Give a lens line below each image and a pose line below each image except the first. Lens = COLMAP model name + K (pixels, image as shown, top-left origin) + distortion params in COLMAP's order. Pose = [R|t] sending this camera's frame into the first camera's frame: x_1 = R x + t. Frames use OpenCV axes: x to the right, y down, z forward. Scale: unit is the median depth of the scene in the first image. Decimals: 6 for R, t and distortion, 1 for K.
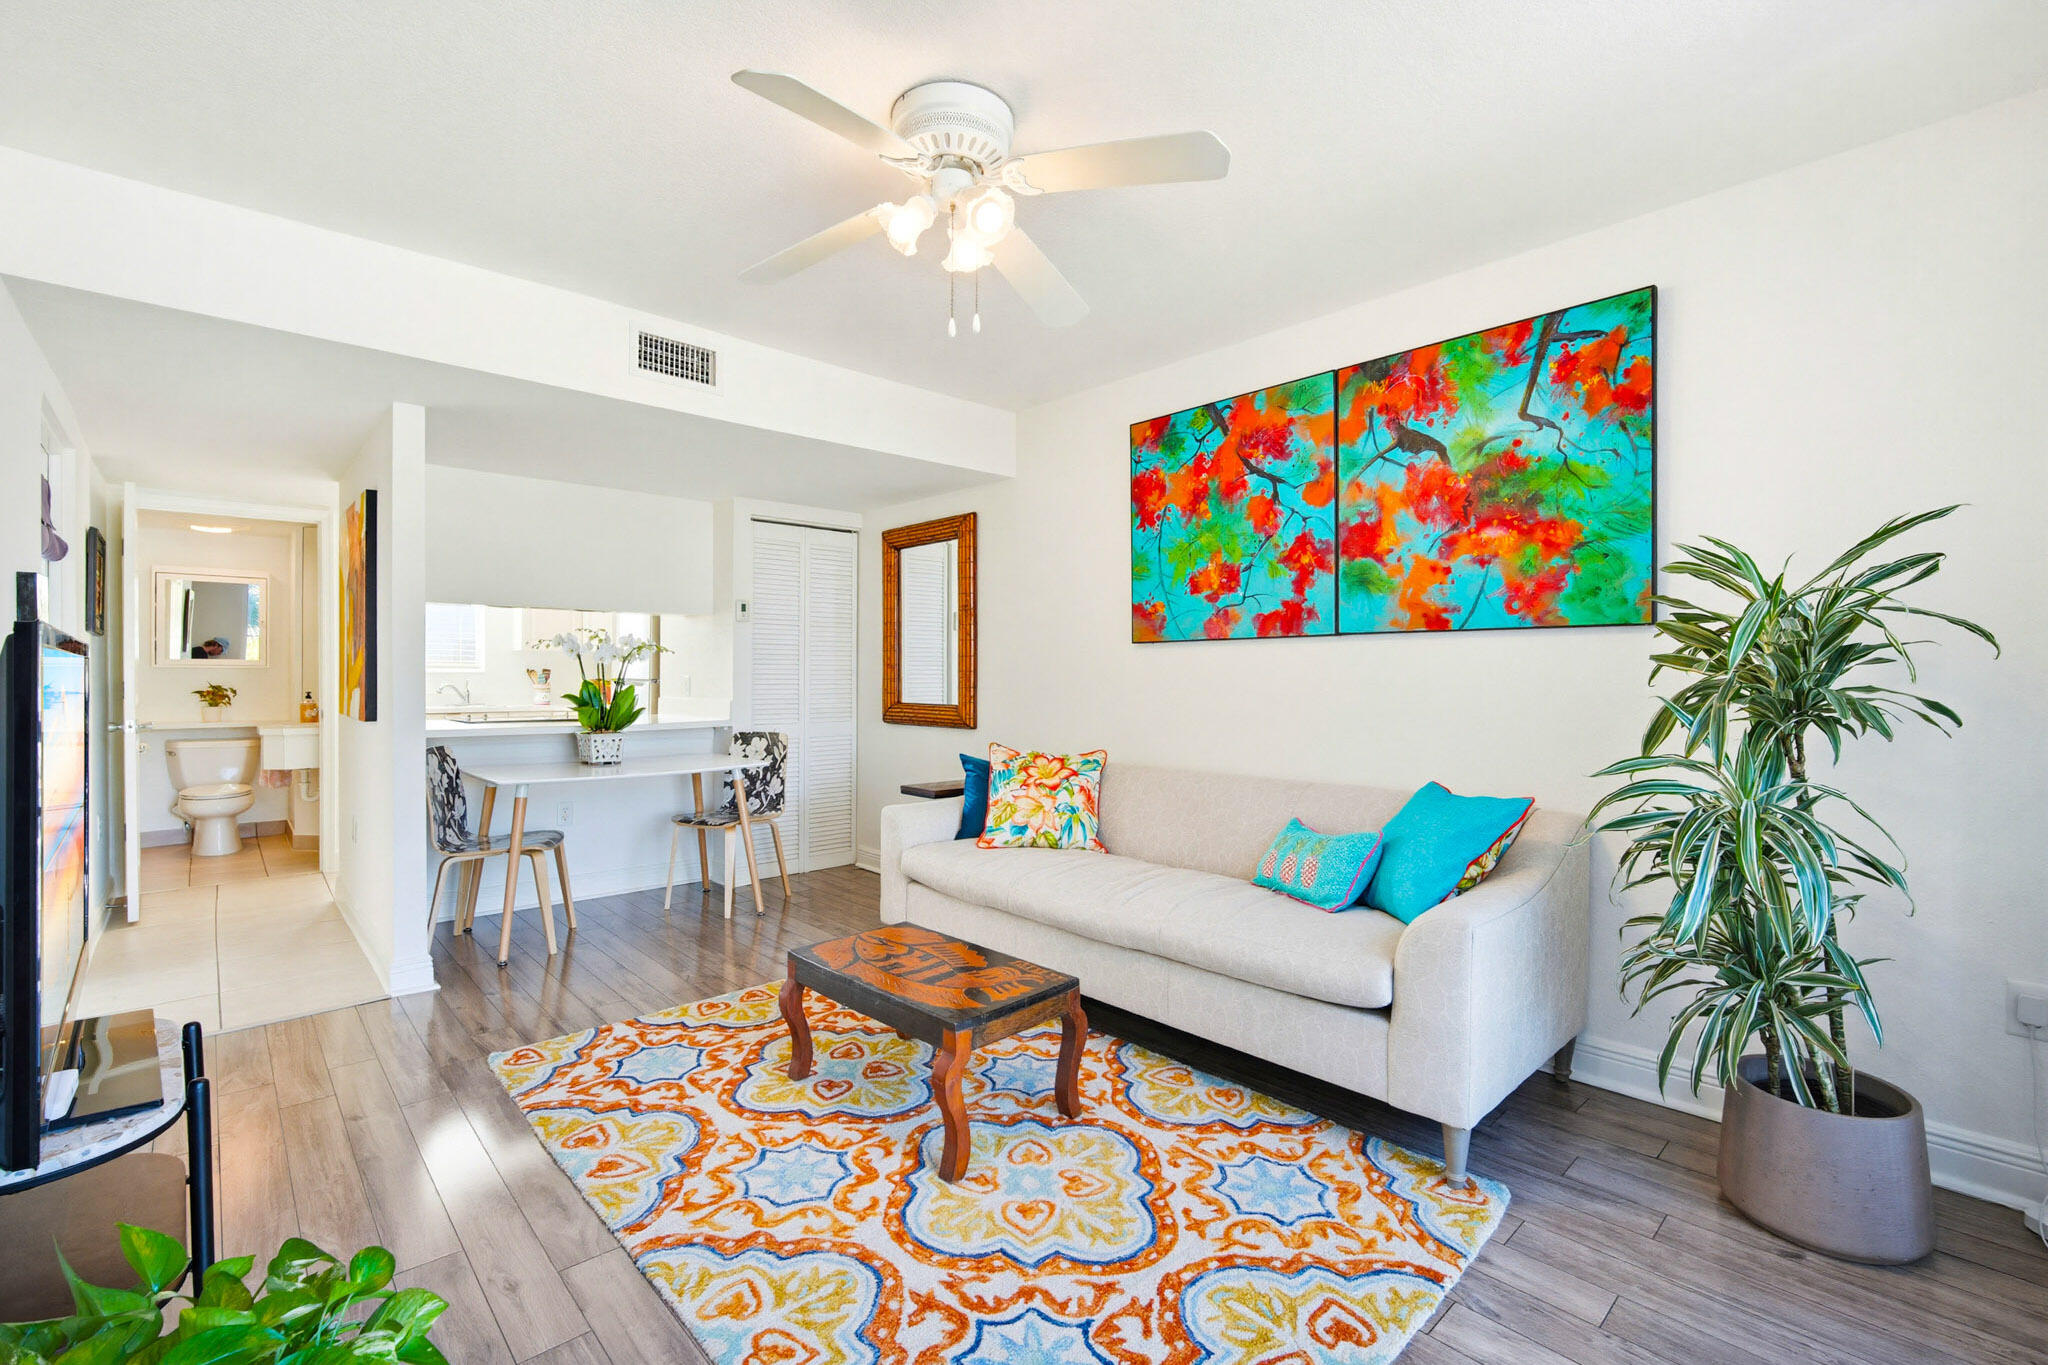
lens RADIAL K [[889.9, 0, 1021.7], [0, 889.9, 686.2], [0, 0, 1]] dist [-0.012537, 0.000747]
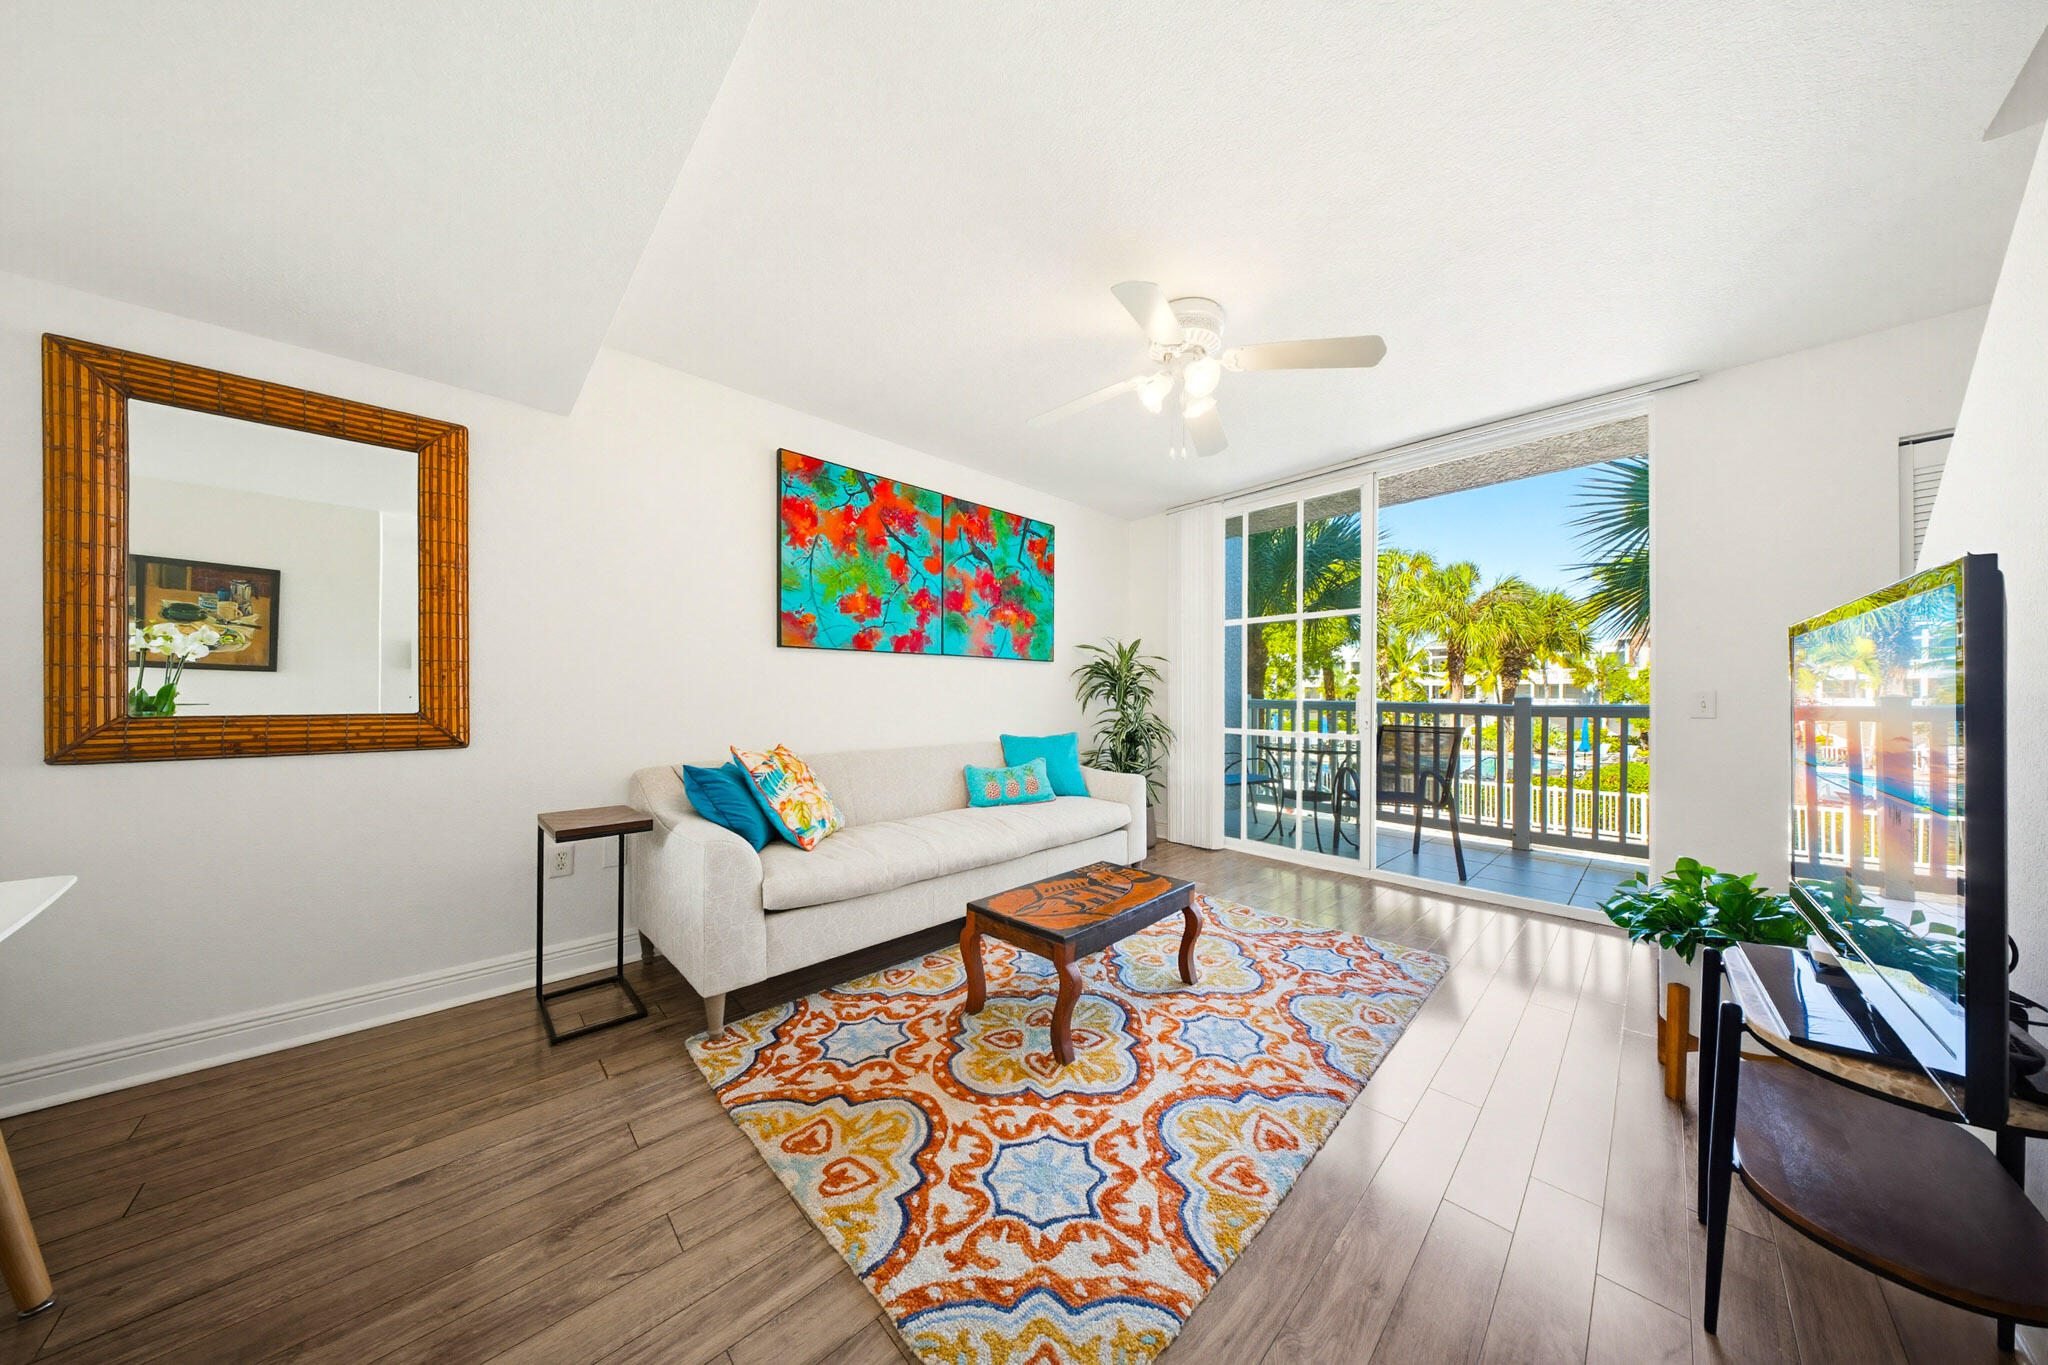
lens RADIAL K [[608.1, 0, 1022.6], [0, 608.1, 696.3], [0, 0, 1]] dist [0.012351, -0.005511]
pose [[-0.016606, -0.001532, 0.999861, -0.869832], [0.009952, 0.999949, 0.001698, 0.021511], [-0.999813, 0.009979, -0.016590, 0.968977]]
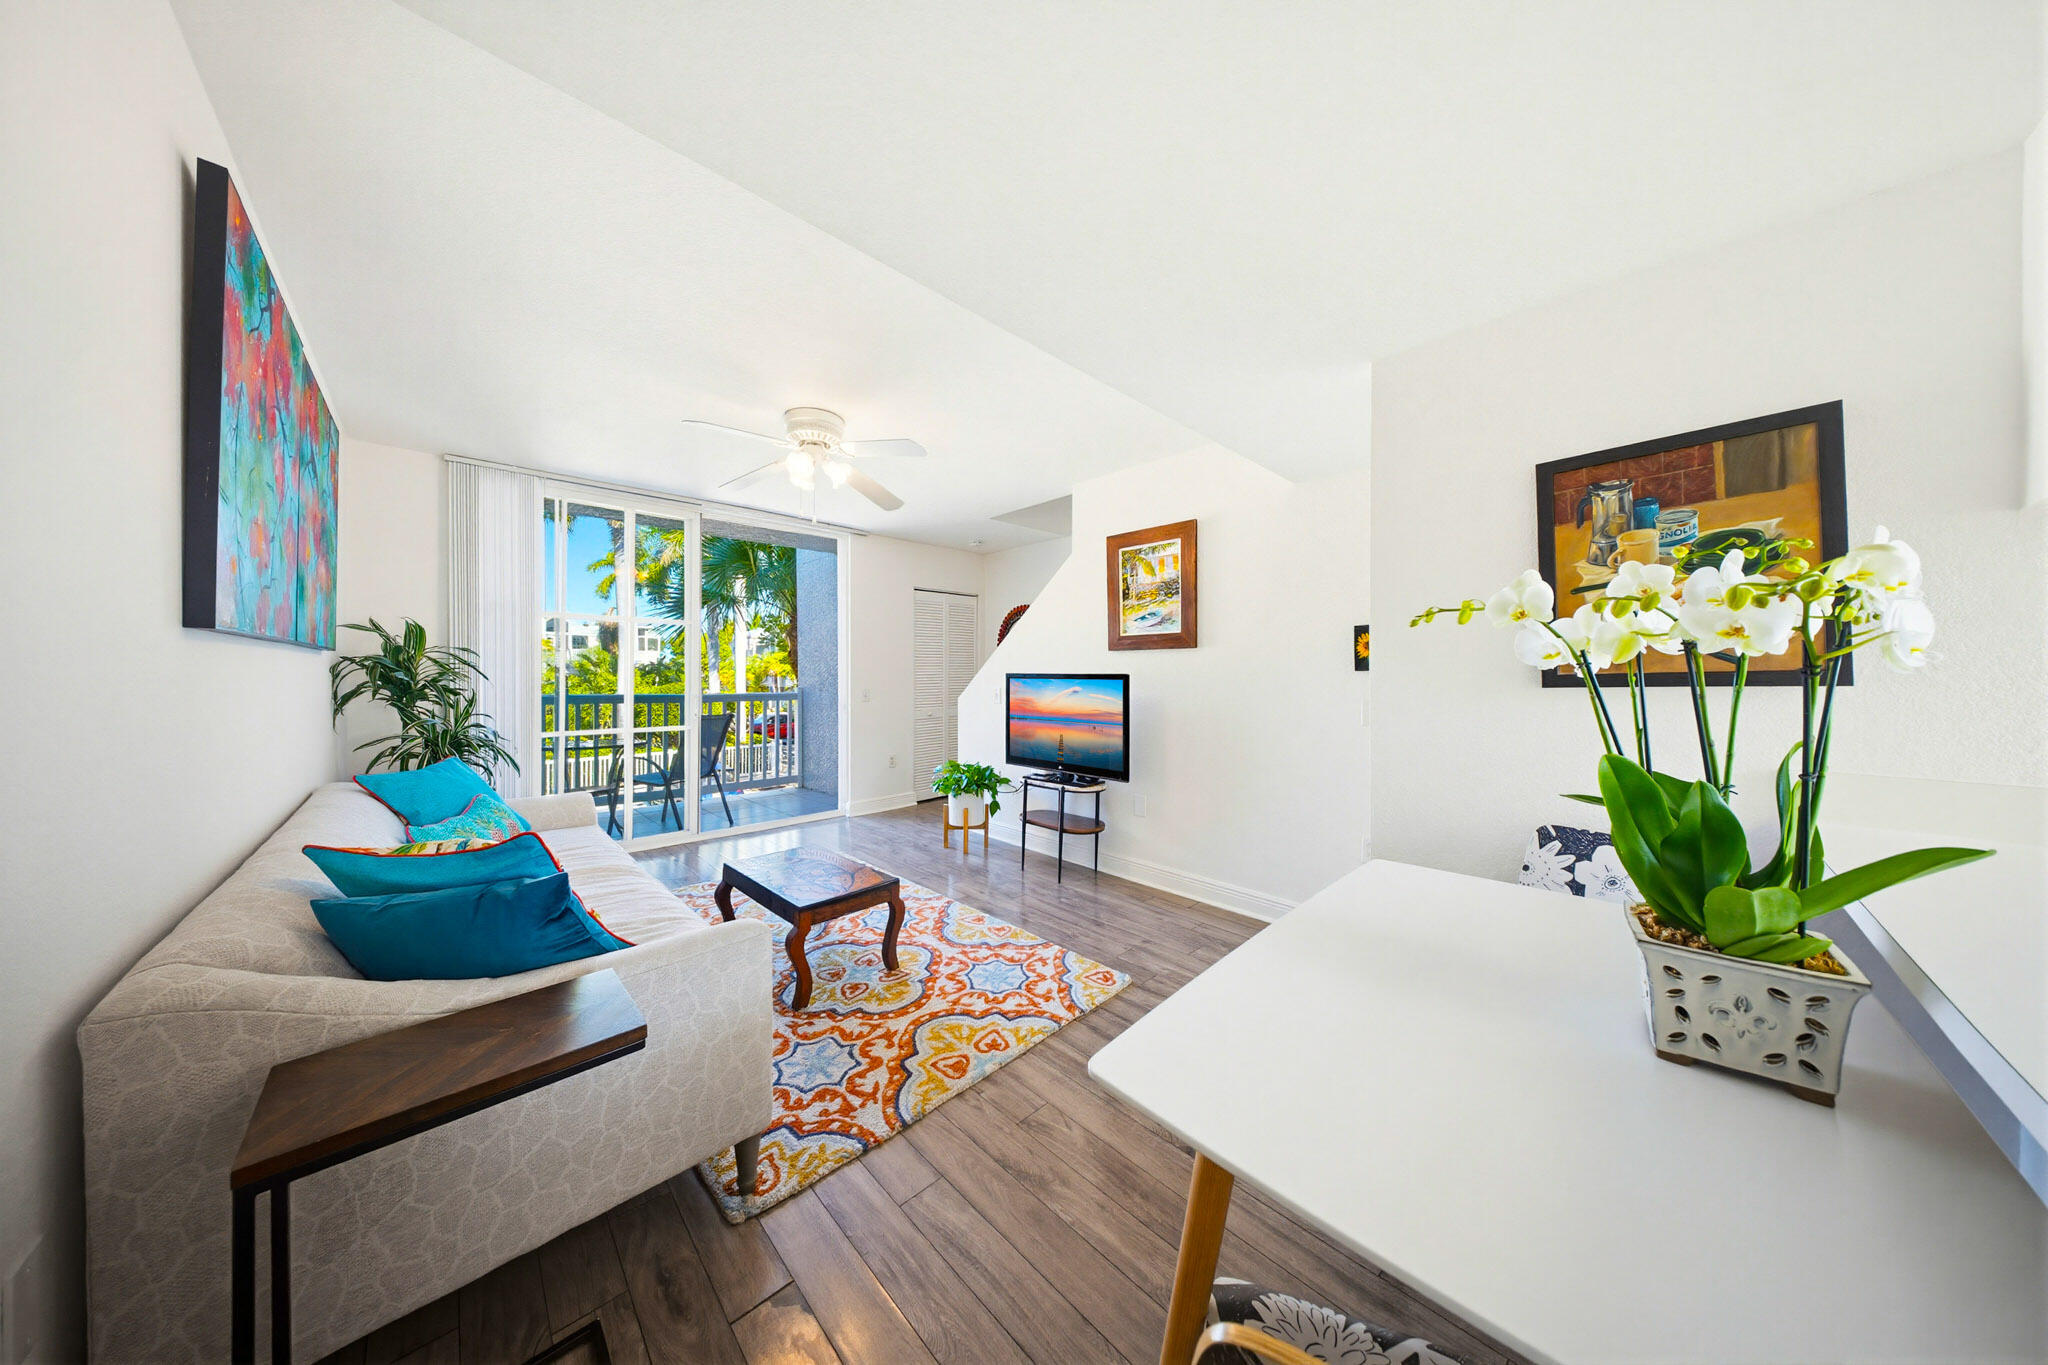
lens RADIAL K [[598.9, 0, 1022.0], [0, 598.9, 676.6], [0, 0, 1]] dist [-0.000423, -0.000067]
pose [[-0.999851, -0.001509, -0.017173, -0.407698], [-0.001729, 0.999917, 0.012793, -0.037977], [0.017152, 0.012821, -0.999771, 1.801431]]
